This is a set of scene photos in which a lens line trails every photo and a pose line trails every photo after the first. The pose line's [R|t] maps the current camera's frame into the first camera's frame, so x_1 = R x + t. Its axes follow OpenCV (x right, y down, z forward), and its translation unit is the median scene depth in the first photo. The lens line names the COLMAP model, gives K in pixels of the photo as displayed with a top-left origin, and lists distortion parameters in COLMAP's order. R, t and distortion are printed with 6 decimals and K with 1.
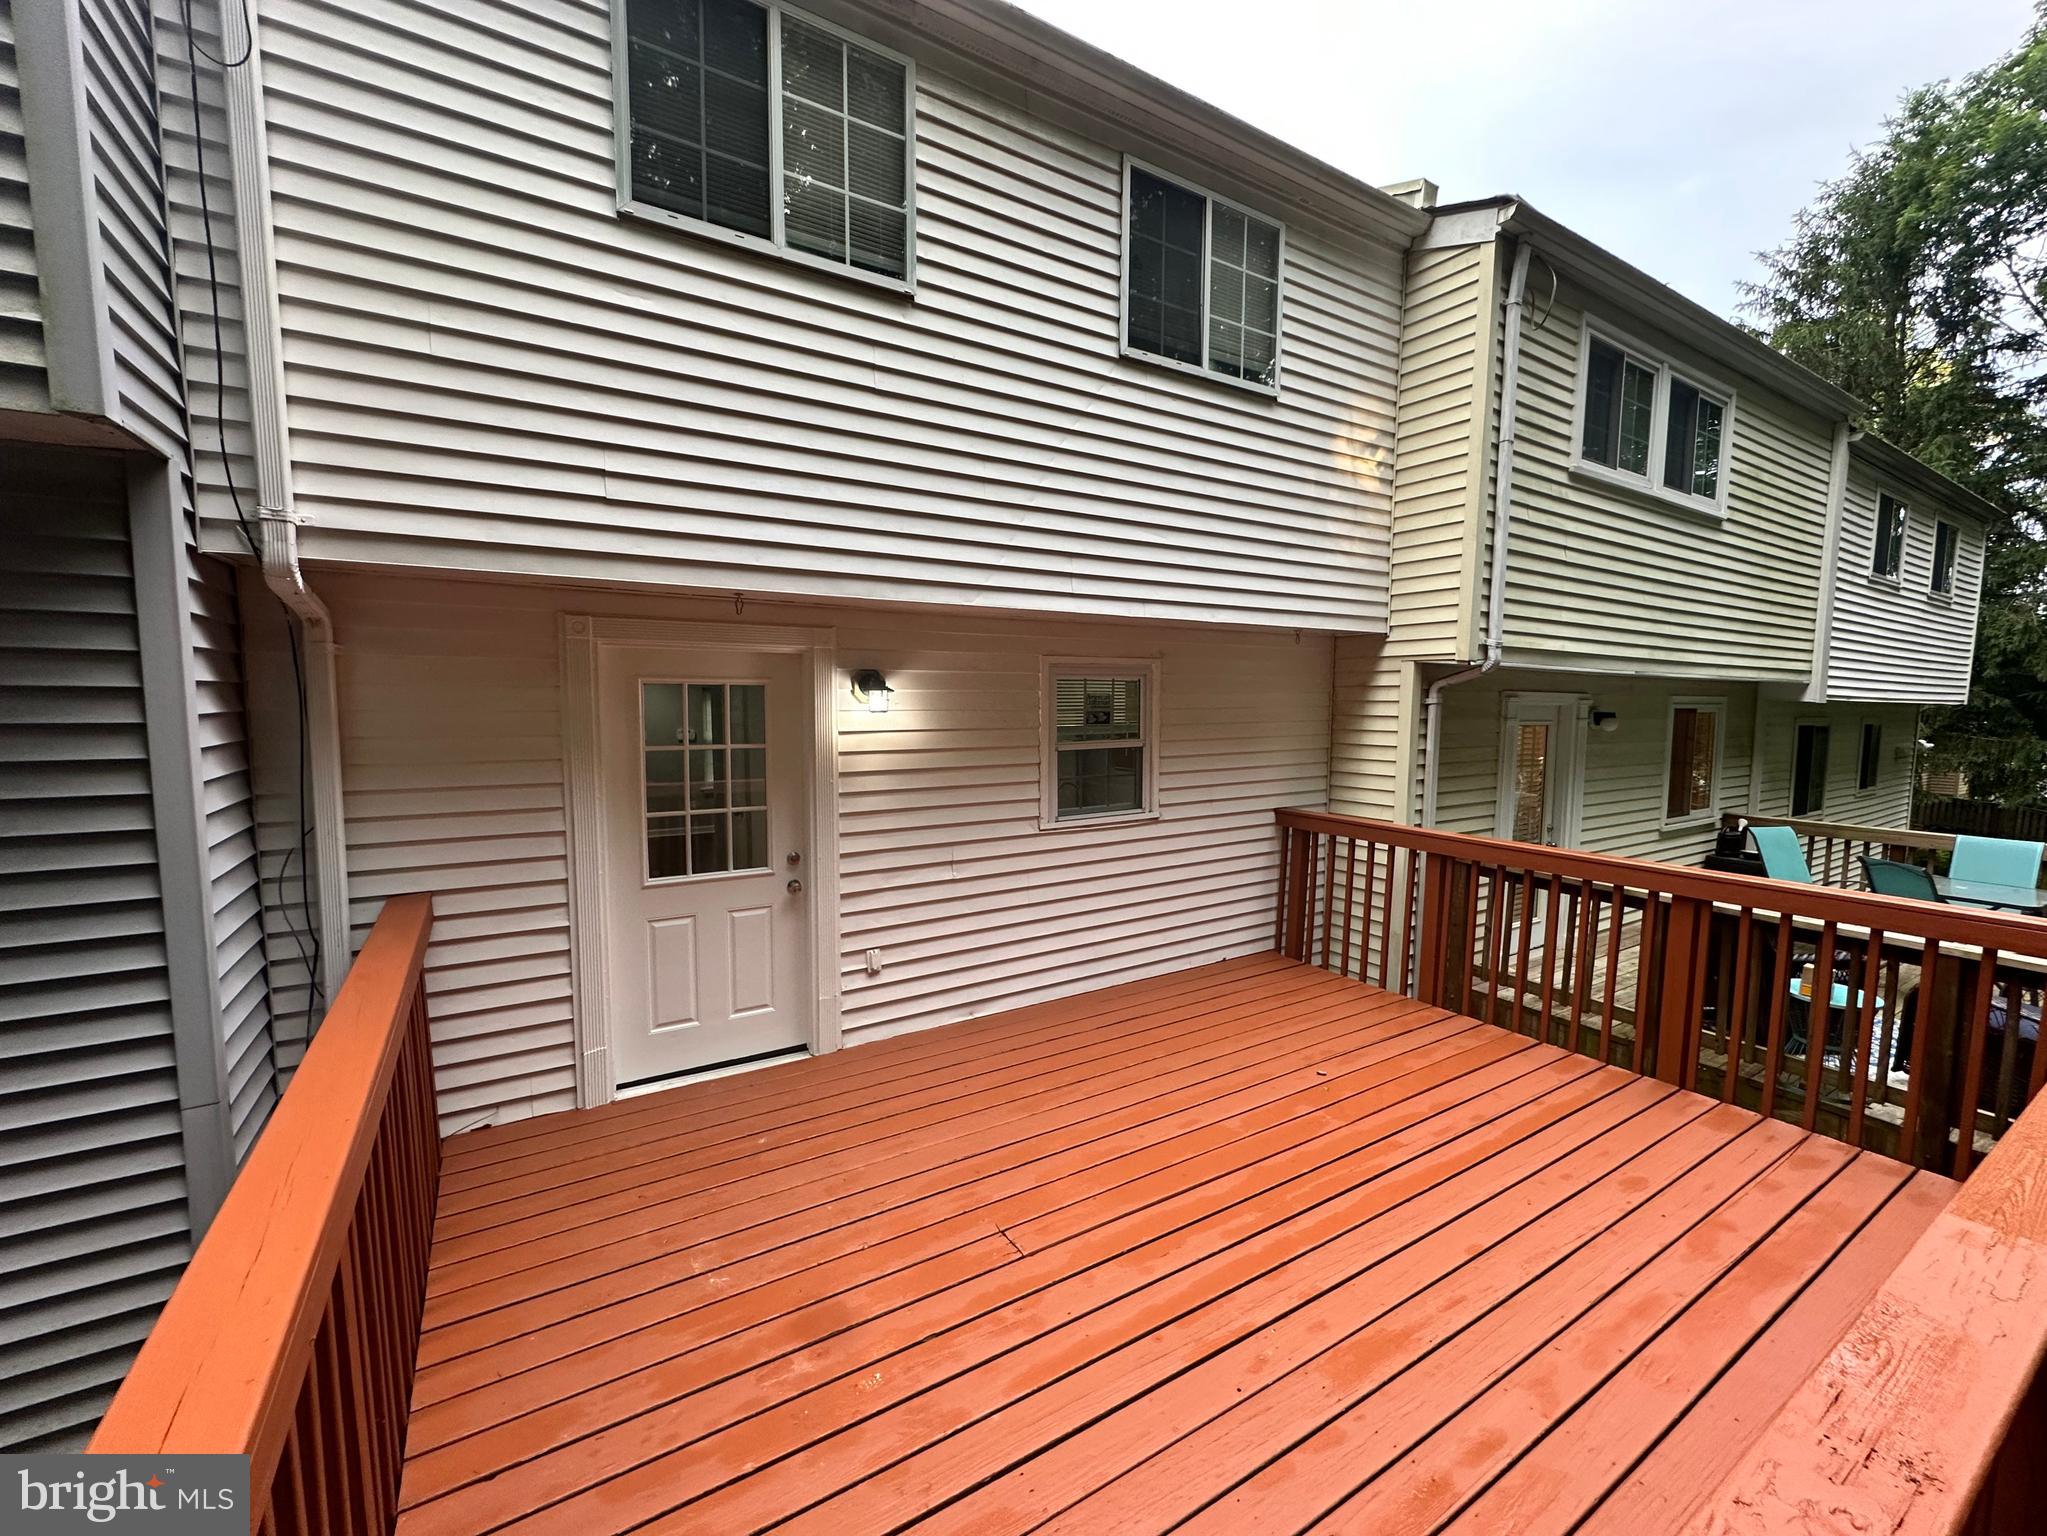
lens RADIAL K [[818.0, 0, 1020.8], [0, 818.0, 766.0], [0, 0, 1]] dist [-0.004504, -0.000291]
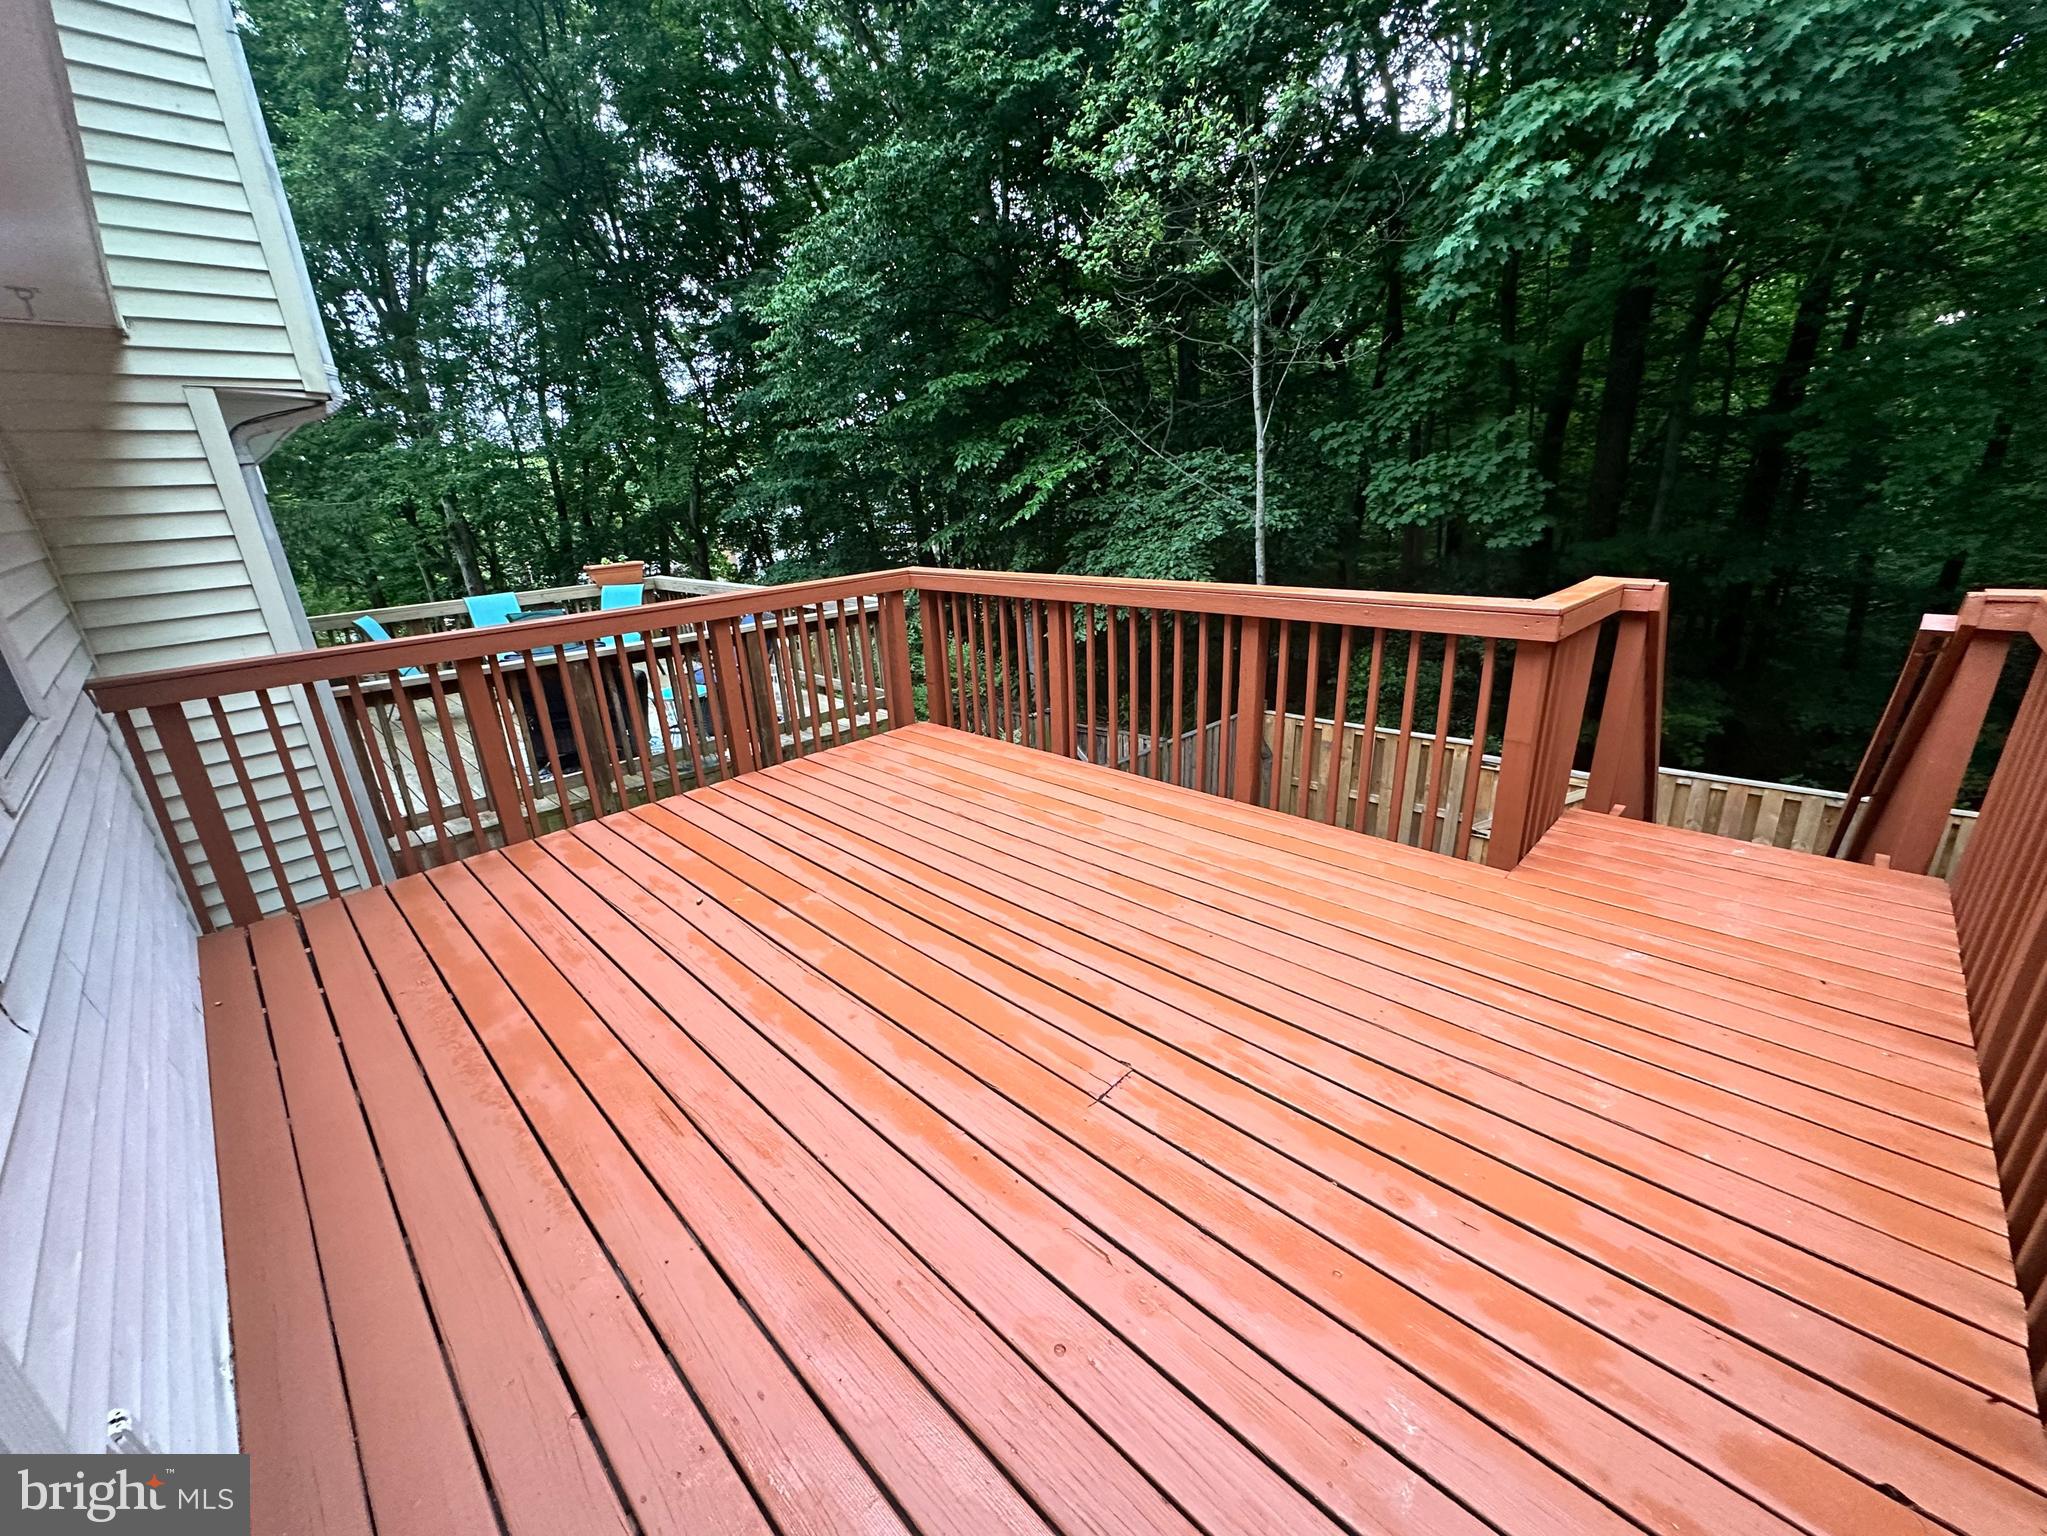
lens RADIAL K [[818.0, 0, 1020.8], [0, 818.0, 766.0], [0, 0, 1]] dist [-0.004504, -0.000291]
pose [[-0.244377, -0.311658, 0.918231, -0.394874], [0.126777, 0.928546, 0.348899, -0.001482], [-0.961357, 0.201673, -0.187404, 0.736359]]
